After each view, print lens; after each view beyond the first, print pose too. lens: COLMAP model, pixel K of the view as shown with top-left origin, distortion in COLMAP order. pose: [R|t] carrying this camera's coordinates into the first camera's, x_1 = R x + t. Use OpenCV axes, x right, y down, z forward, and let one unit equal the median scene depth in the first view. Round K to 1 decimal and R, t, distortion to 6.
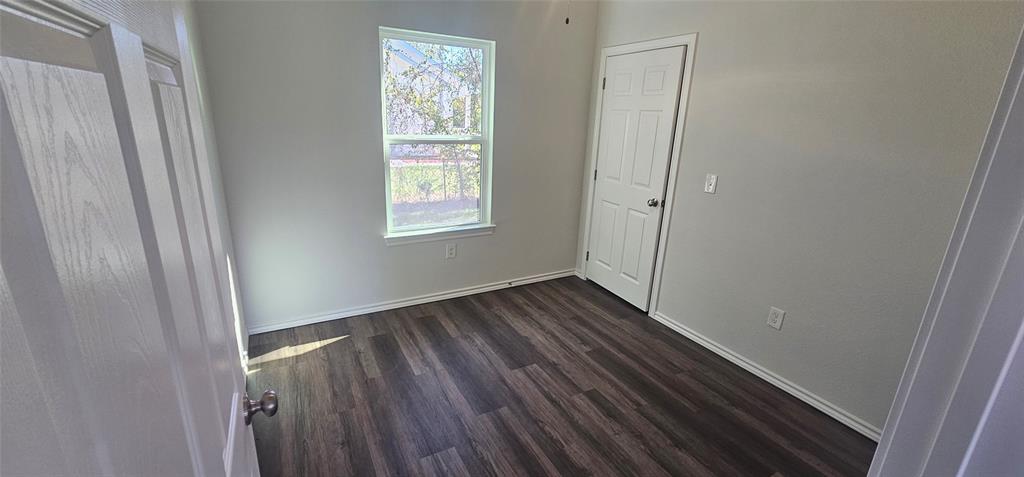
lens RADIAL K [[417.0, 0, 512.0], [0, 417.0, 238.5], [0, 0, 1]] dist [0.000652, 0.000272]
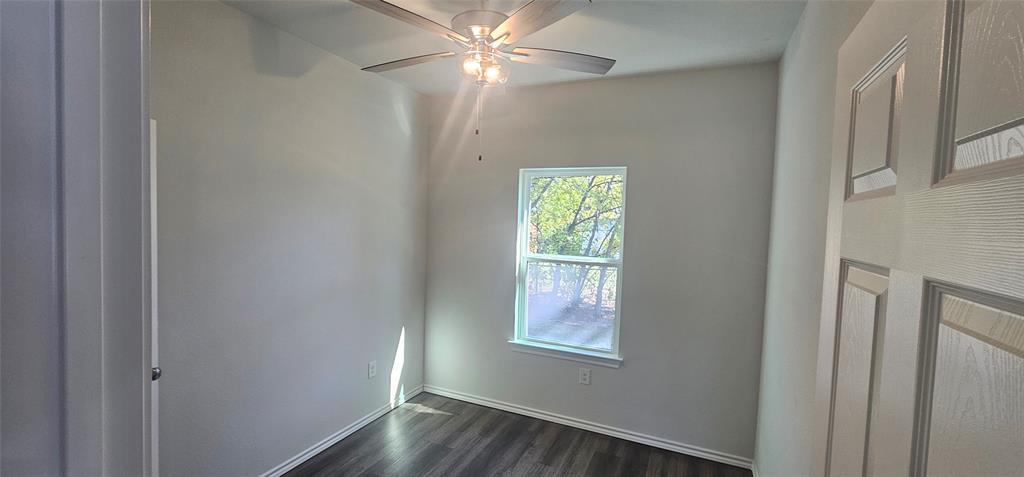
lens RADIAL K [[435.5, 0, 509.9], [0, 435.5, 238.1], [0, 0, 1]] dist [-0.000318, -0.000117]
pose [[0.590631, 0.019859, -0.806697, 0.623845], [-0.245534, 0.956718, -0.156217, -0.084273], [0.768679, 0.290338, 0.569944, 0.249002]]
